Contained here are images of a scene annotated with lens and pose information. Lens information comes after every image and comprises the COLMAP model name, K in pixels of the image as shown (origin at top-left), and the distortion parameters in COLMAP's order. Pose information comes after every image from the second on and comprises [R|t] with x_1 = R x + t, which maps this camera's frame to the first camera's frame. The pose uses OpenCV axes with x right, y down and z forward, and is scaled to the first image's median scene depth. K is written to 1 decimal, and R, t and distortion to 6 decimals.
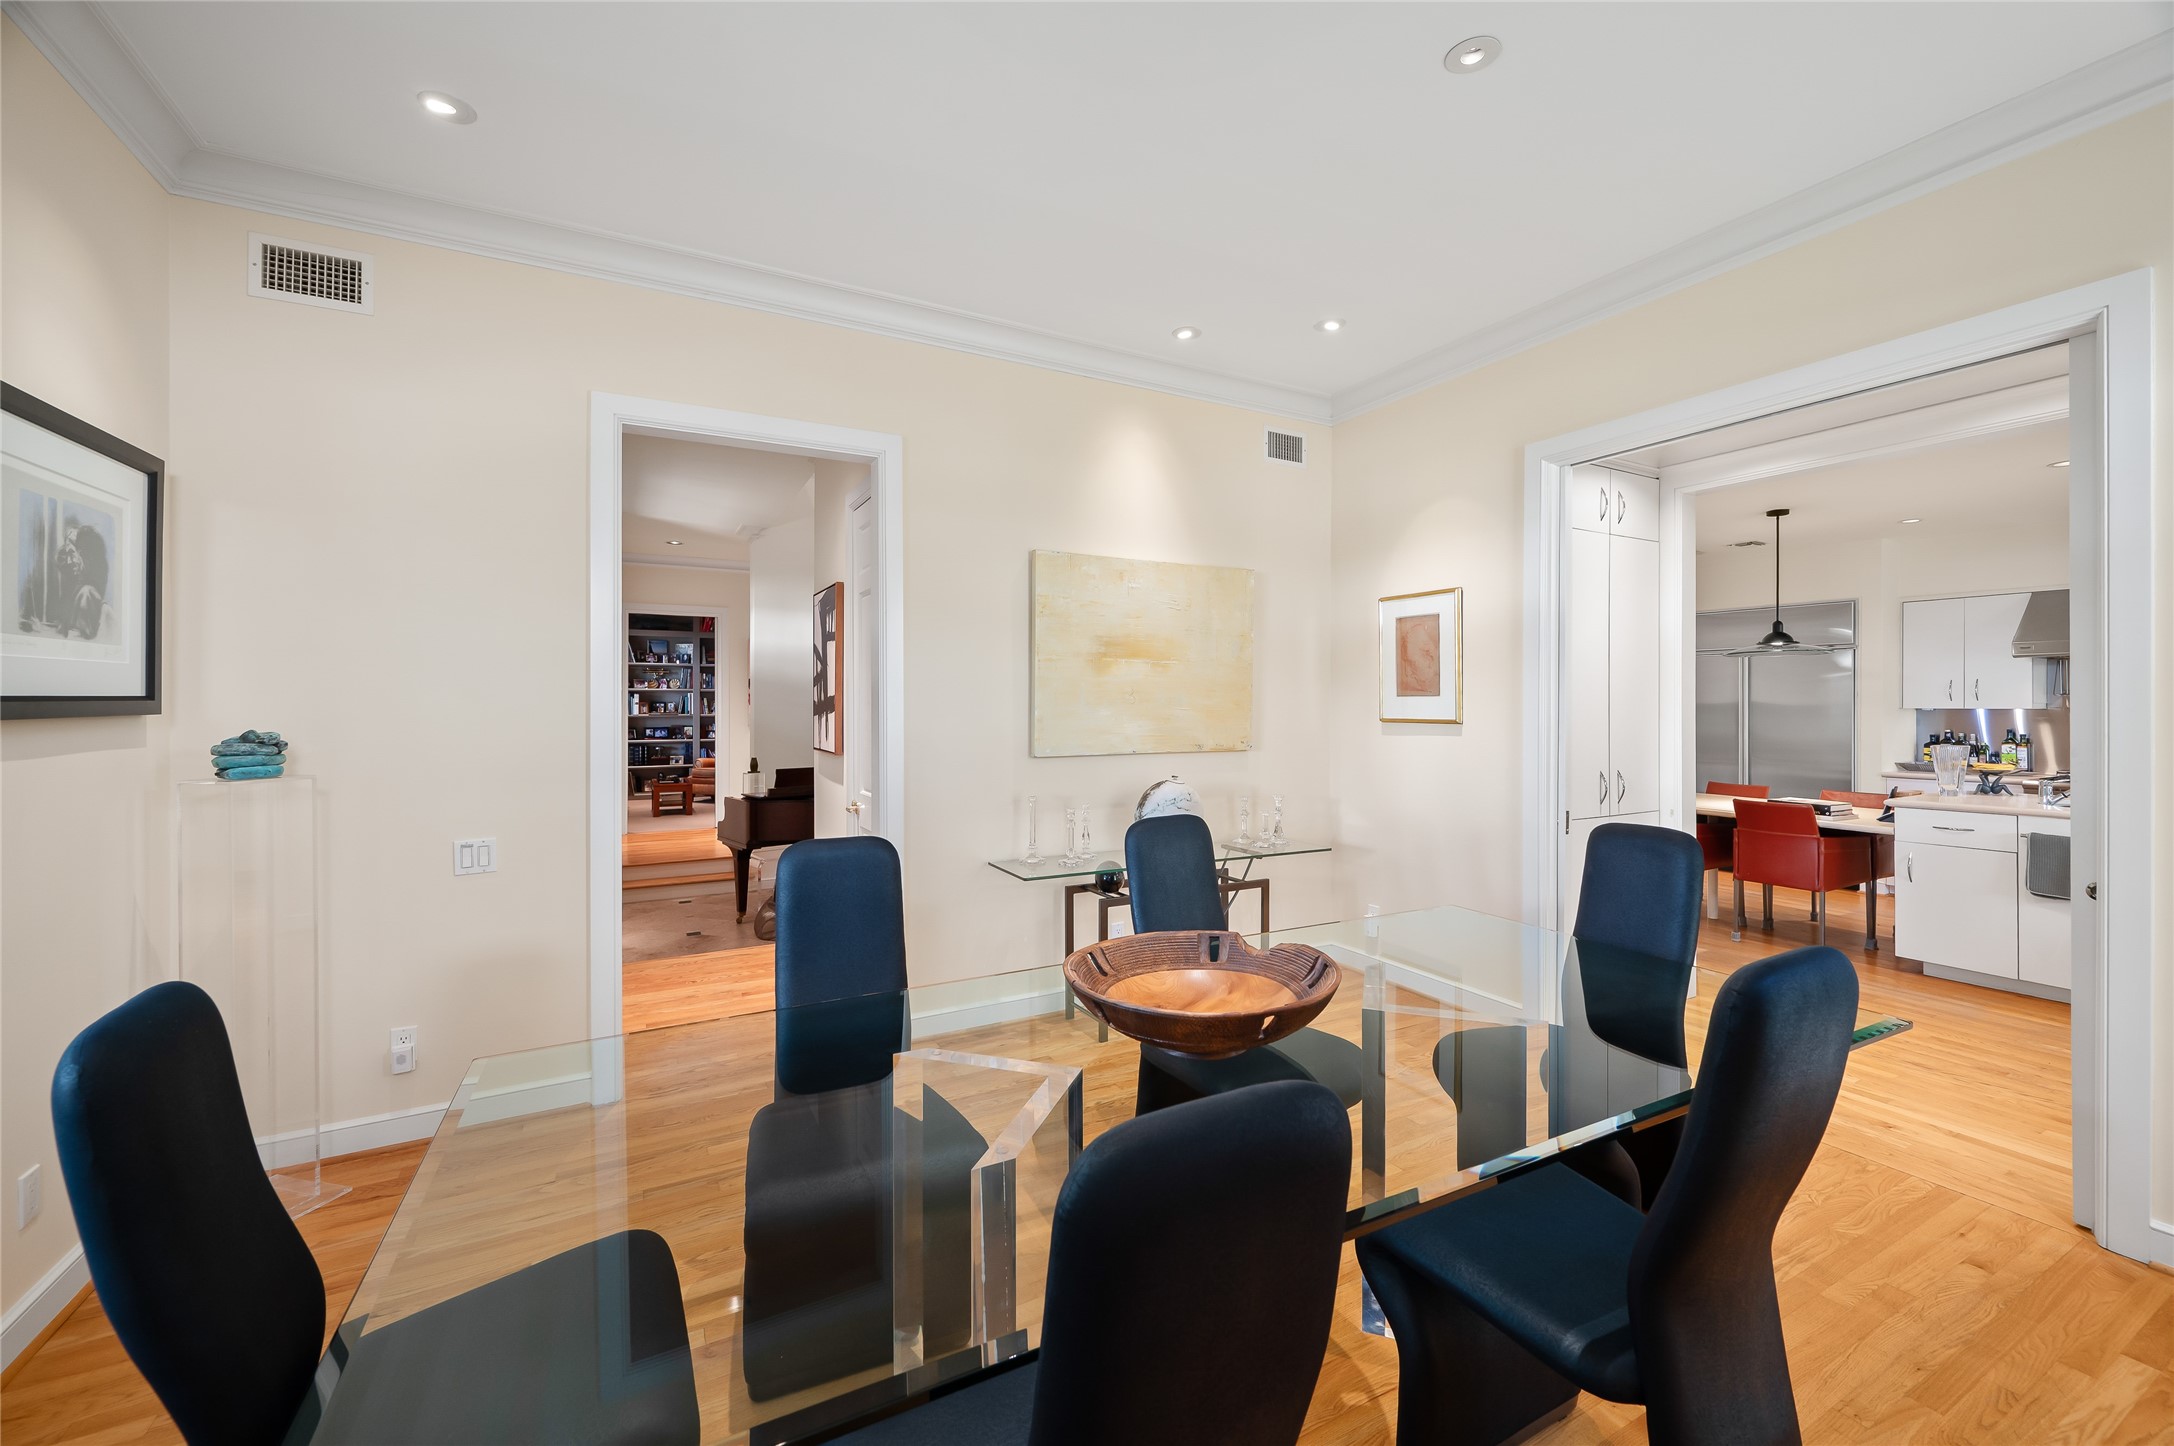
lens RADIAL K [[870.2, 0, 1092.8], [0, 870.2, 708.3], [0, 0, 1]] dist [0.003135, -0.000047]
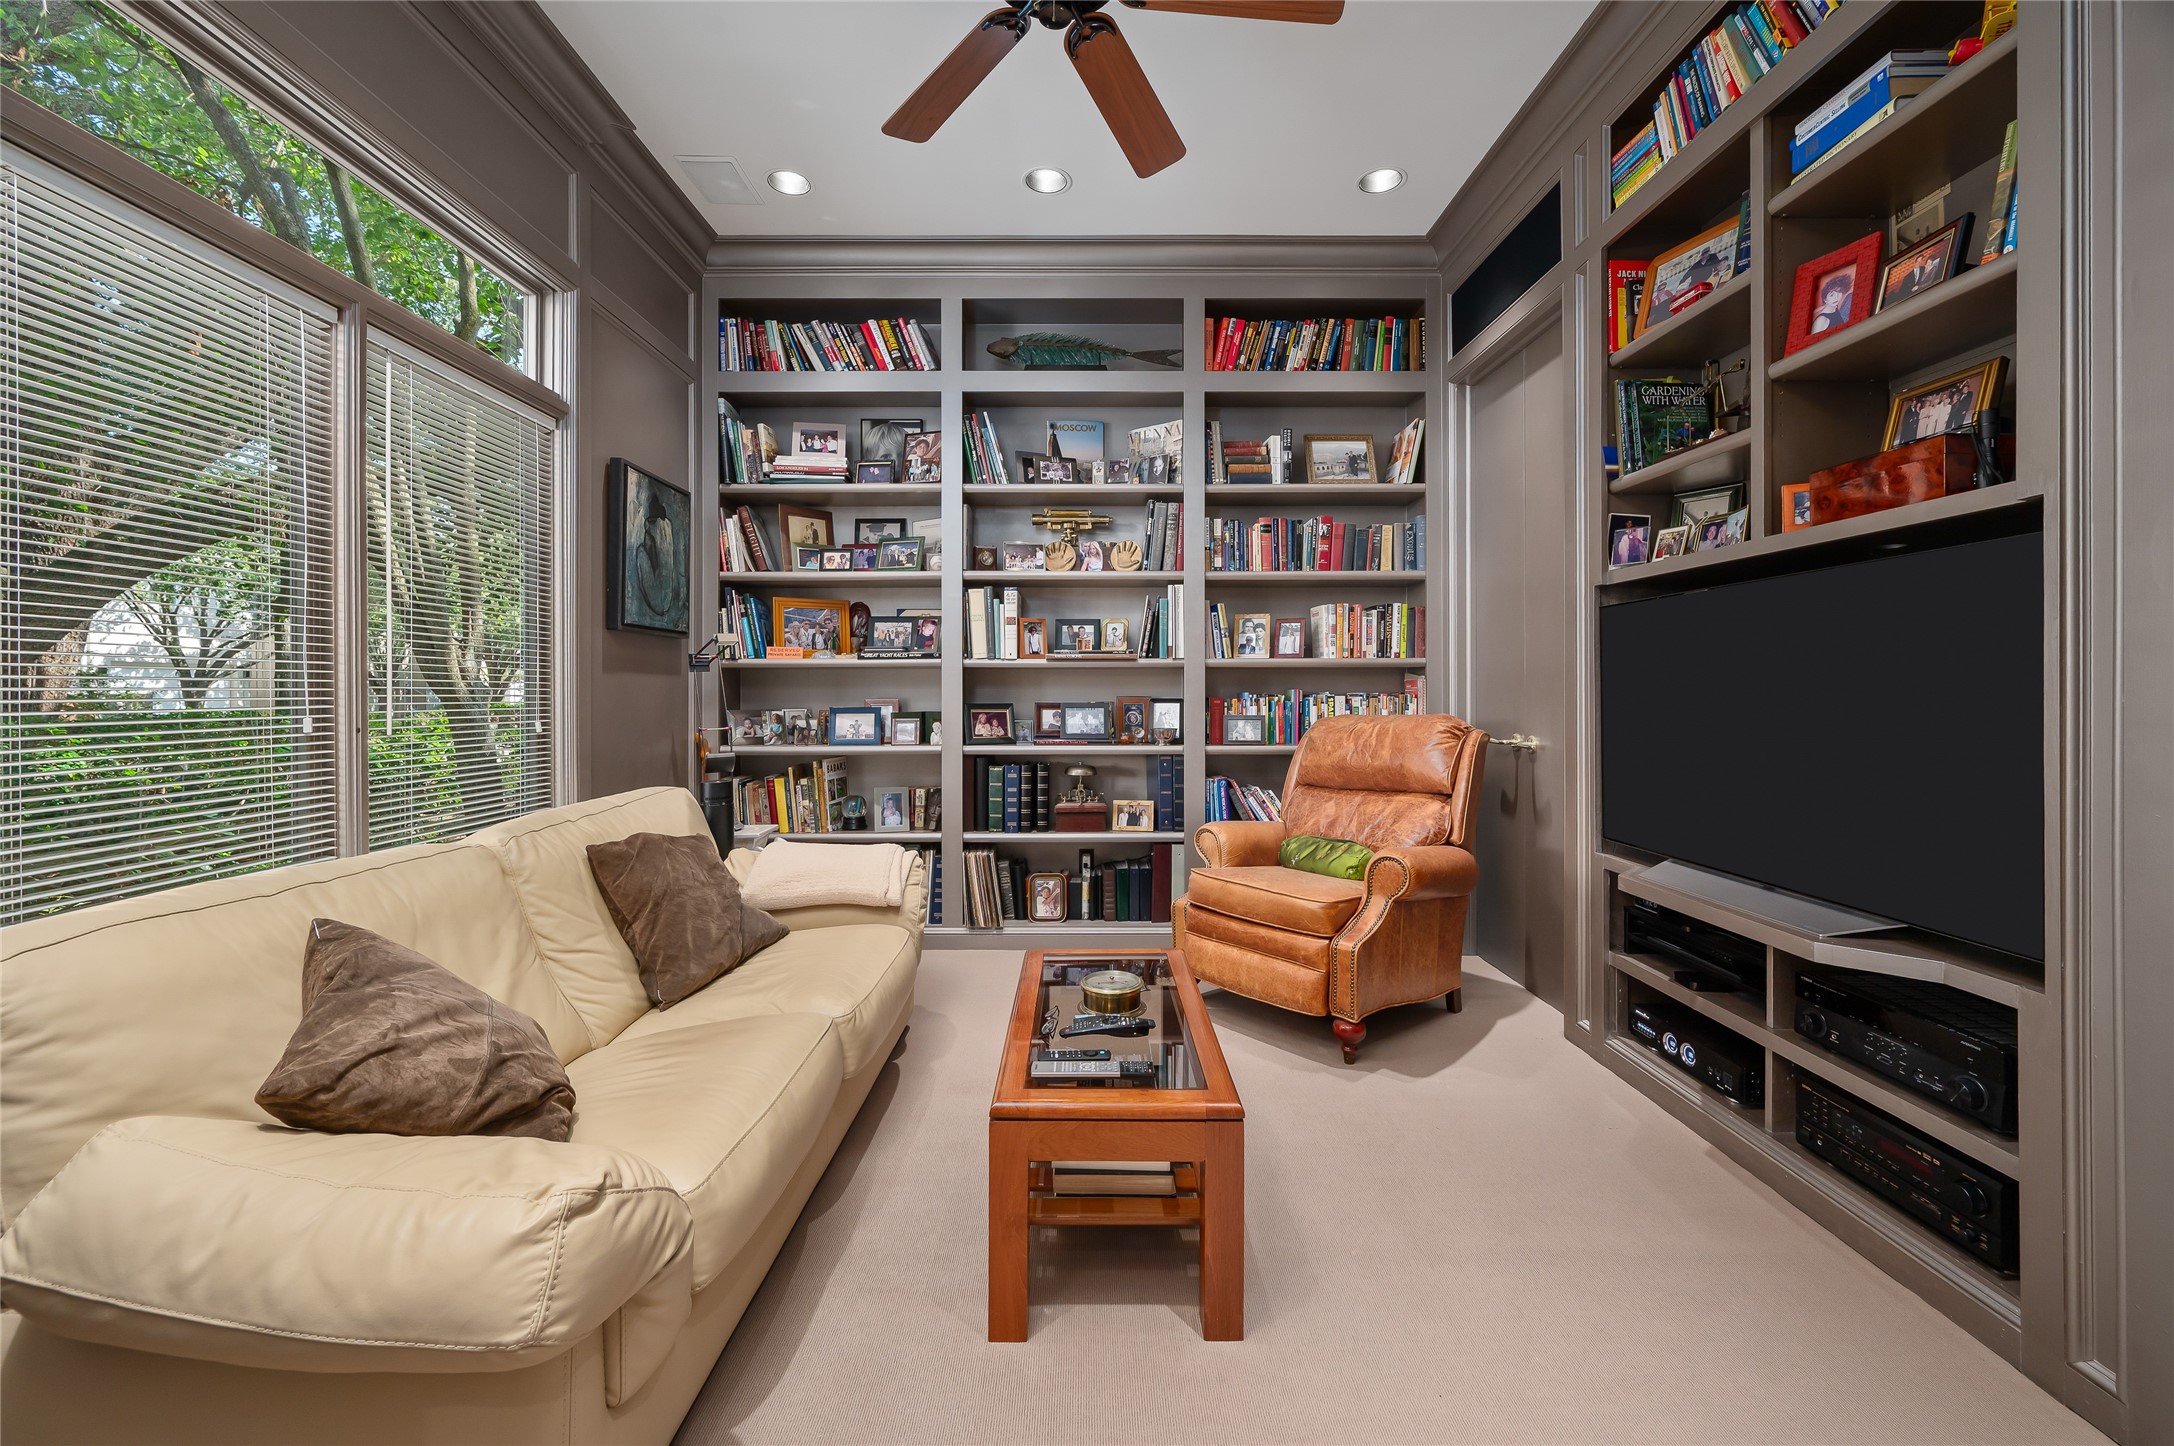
lens RADIAL K [[870.2, 0, 1086.9], [0, 870.2, 709.0], [0, 0, 1]] dist [0.003135, -0.000047]
pose [[0.880028, 0.008287, -0.474849, -0.351196], [-0.002273, 0.999910, 0.013238, 0.019677], [0.474916, -0.010571, 0.879968, 0.732797]]
